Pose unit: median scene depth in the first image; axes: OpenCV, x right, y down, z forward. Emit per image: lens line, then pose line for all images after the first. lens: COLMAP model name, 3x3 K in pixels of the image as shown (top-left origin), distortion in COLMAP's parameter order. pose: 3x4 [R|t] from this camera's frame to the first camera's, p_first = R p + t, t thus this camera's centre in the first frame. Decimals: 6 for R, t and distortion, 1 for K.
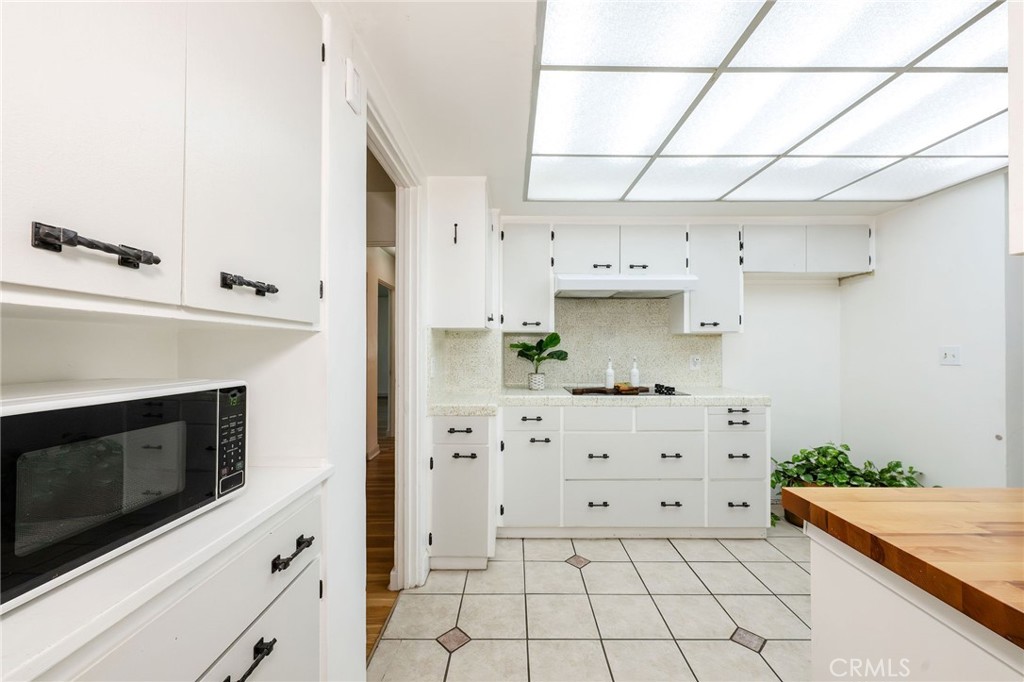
lens RADIAL K [[405.8, 0, 514.0], [0, 405.8, 341.0], [0, 0, 1]] dist [-0.002134, 0.000081]
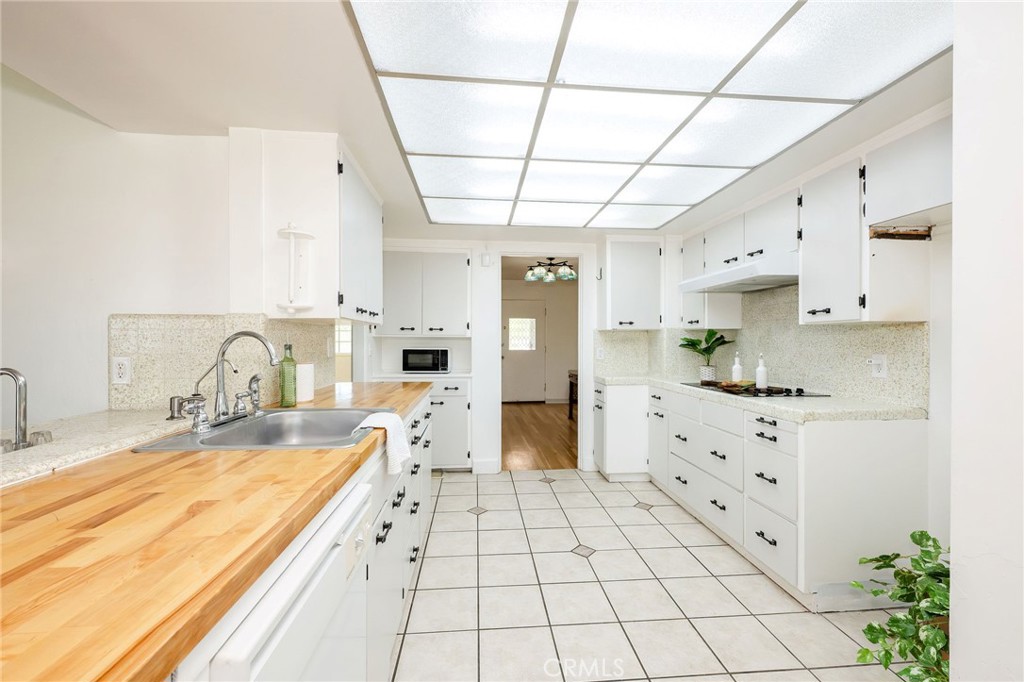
lens RADIAL K [[405.8, 0, 514.0], [0, 405.8, 341.0], [0, 0, 1]] dist [-0.002134, 0.000081]
pose [[0.097860, 0.000135, -0.995200, 1.153955], [0.011342, 0.999935, 0.001251, 0.004457], [0.995136, -0.011410, 0.097852, 0.374391]]
